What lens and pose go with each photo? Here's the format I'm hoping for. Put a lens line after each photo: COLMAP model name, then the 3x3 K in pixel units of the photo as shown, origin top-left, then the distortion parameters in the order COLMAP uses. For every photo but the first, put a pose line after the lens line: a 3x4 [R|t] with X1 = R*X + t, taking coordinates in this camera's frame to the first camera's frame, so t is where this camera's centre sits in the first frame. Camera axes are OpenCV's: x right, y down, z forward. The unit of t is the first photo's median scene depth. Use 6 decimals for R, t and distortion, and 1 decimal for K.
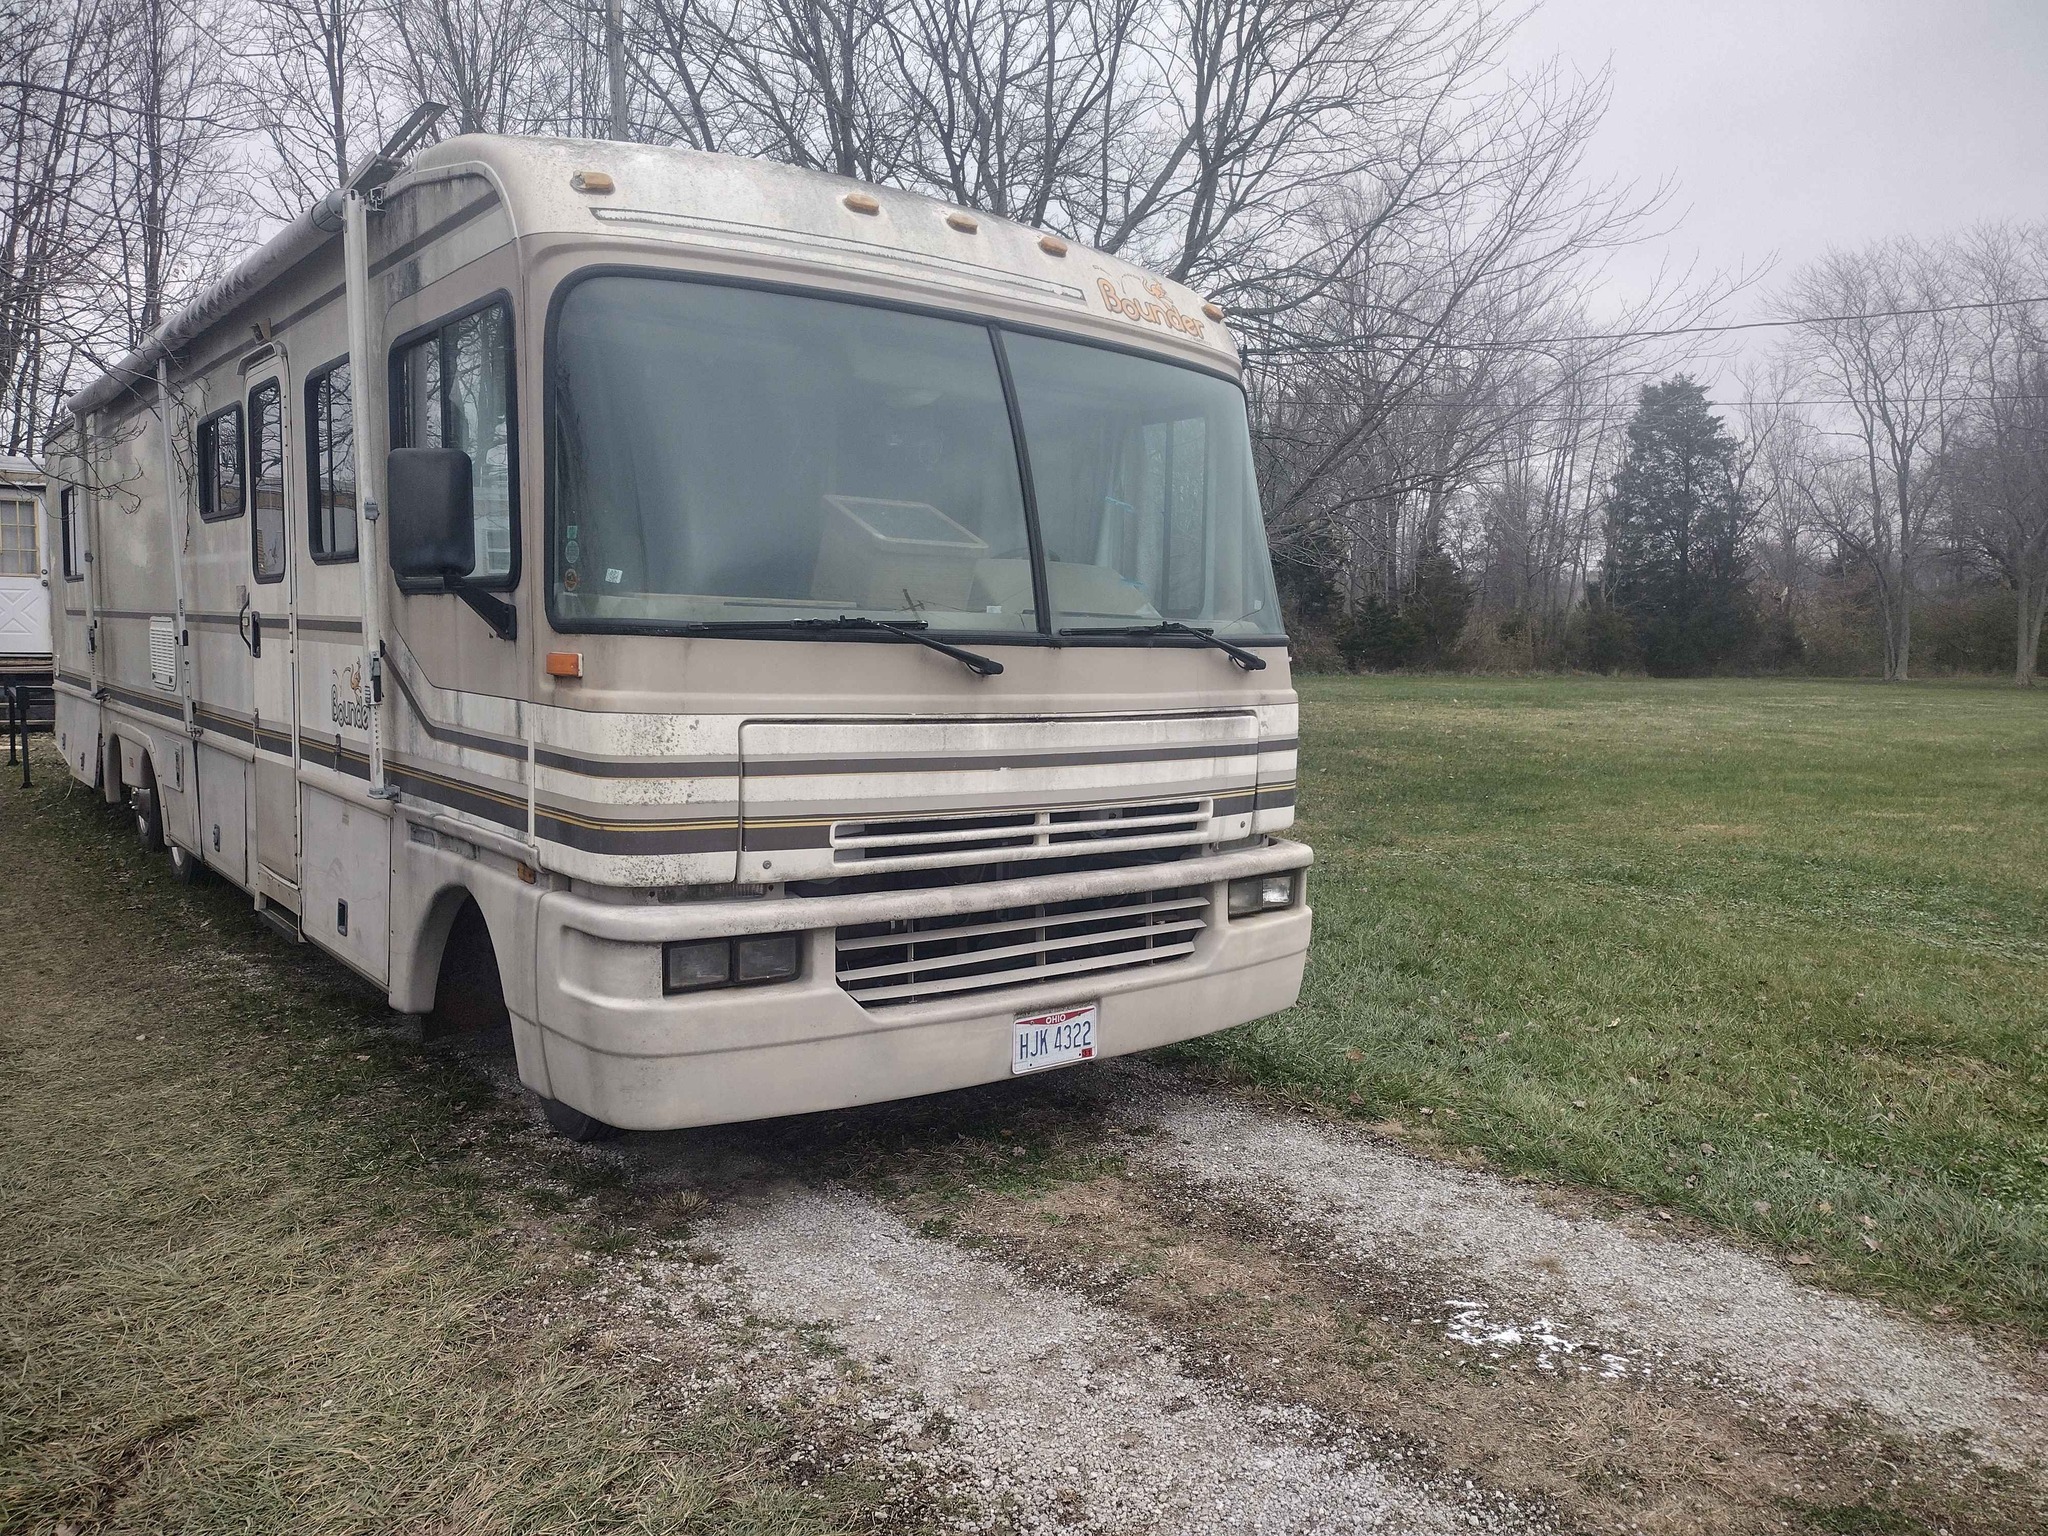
lens RADIAL K [[1447.3, 0, 1024.0], [0, 1447.3, 768.0], [0, 0, 1]] dist [0.014426, 0.001261]
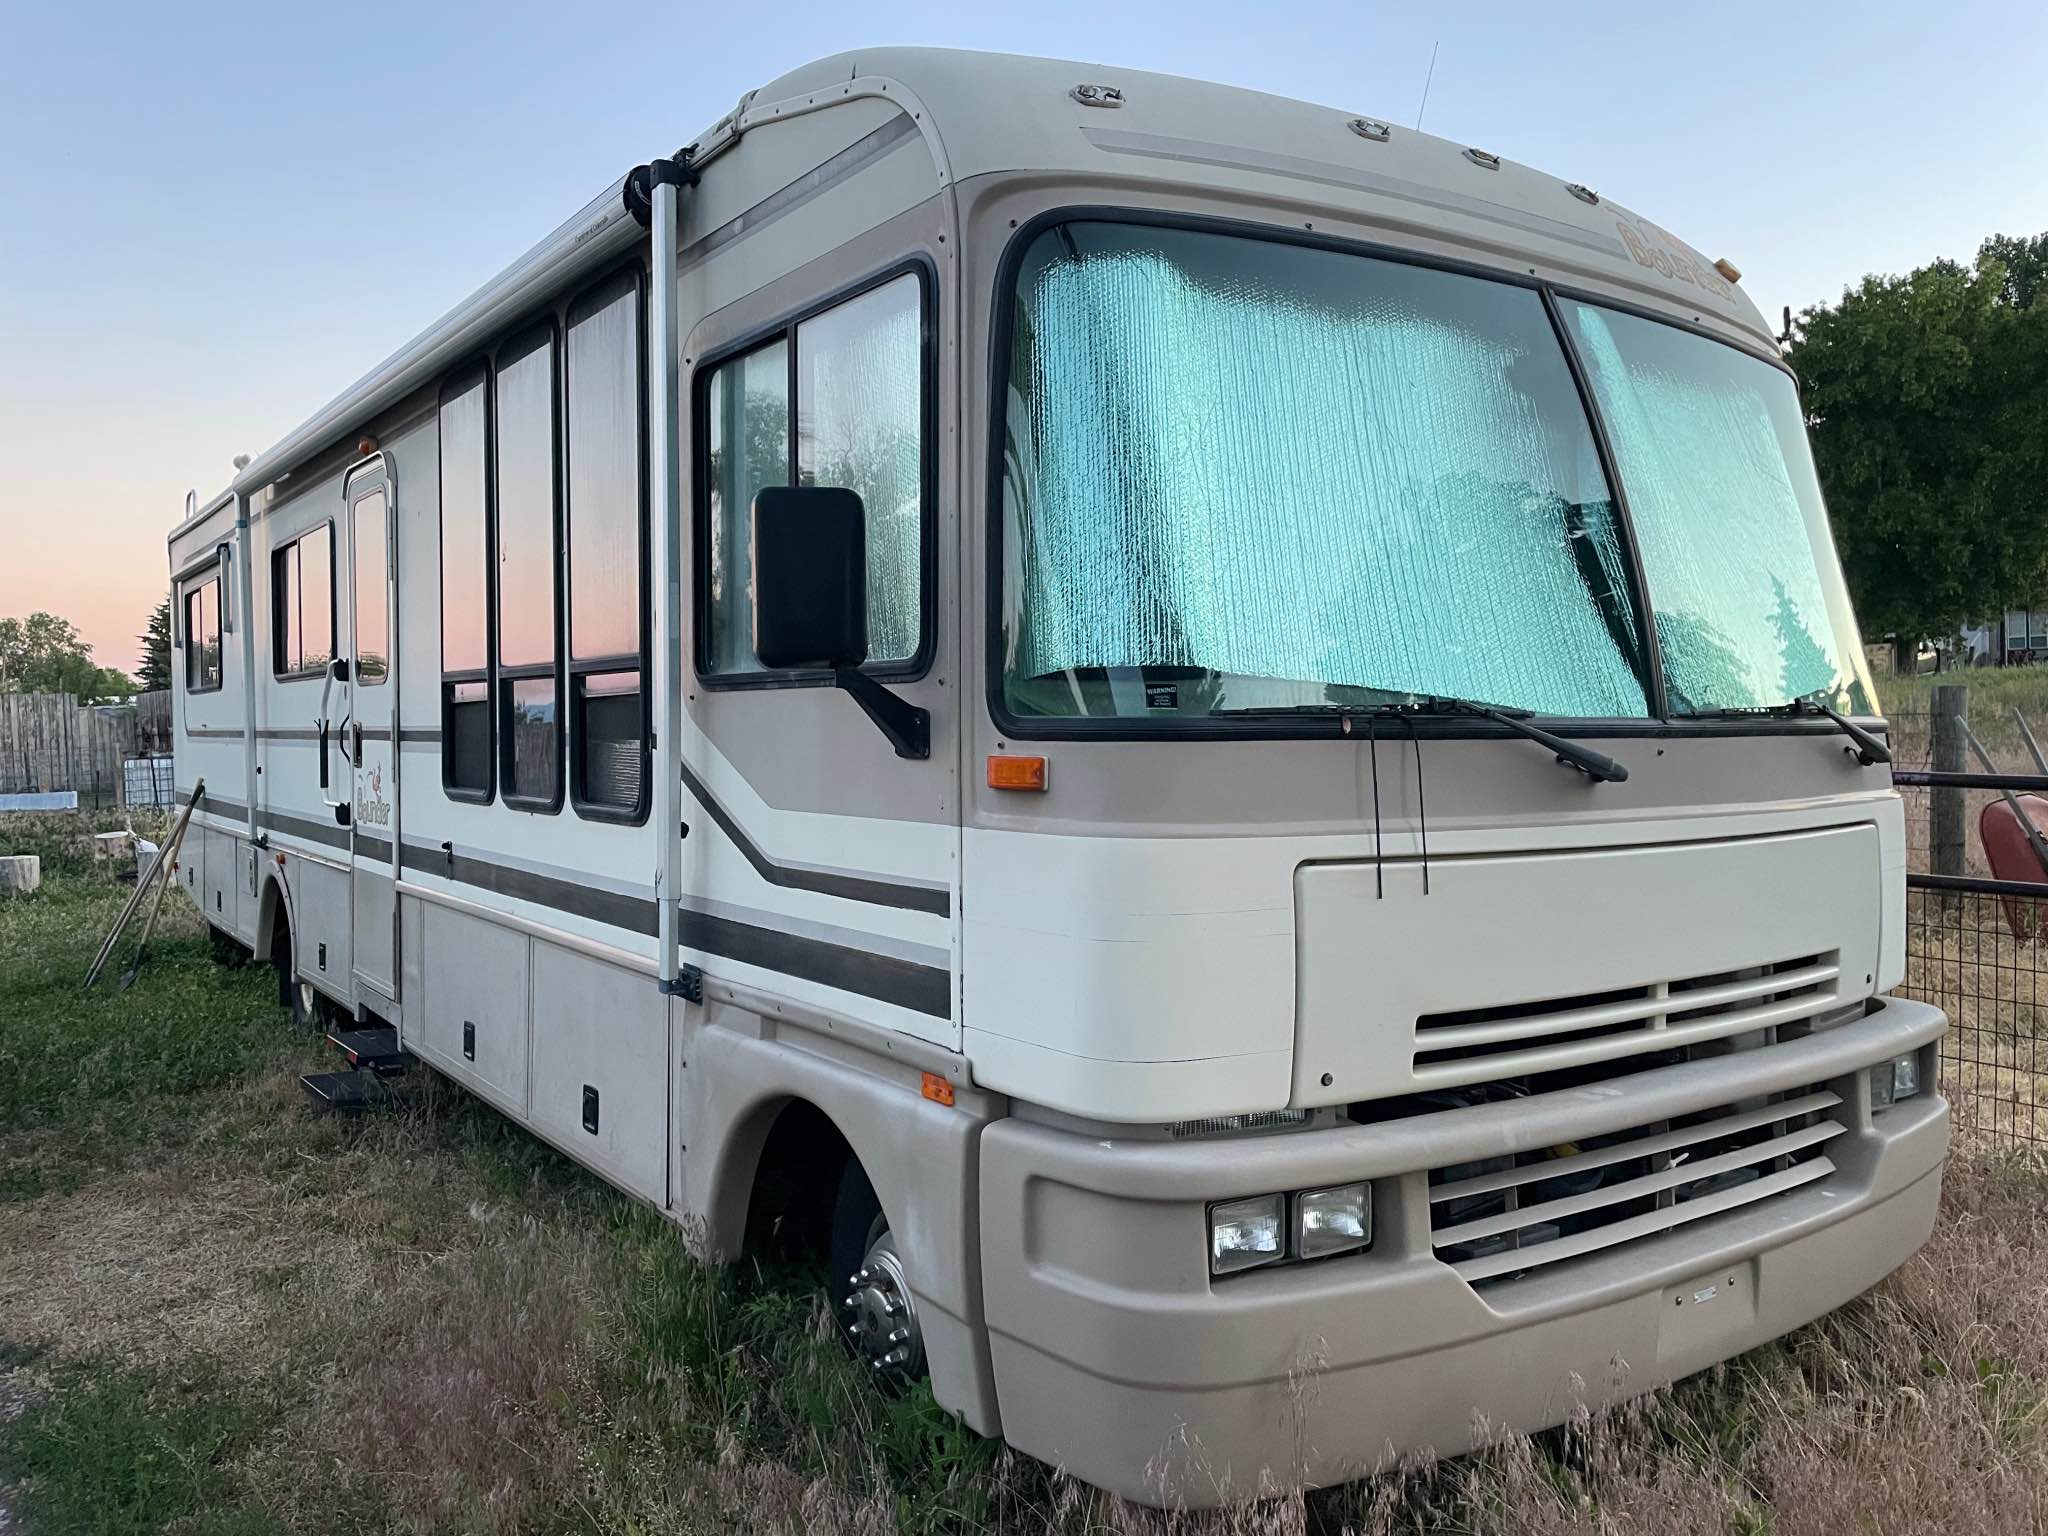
lens RADIAL K [[1617.4, 0, 1024.0], [0, 1617.4, 768.5], [0, 0, 1]] dist [0.002095, -0.001139]
pose [[0.997096, -0.024566, -0.072083, -0.241232], [0.019778, 0.997598, -0.066388, -0.026222], [0.073541, 0.064770, 0.995187, 0.224968]]
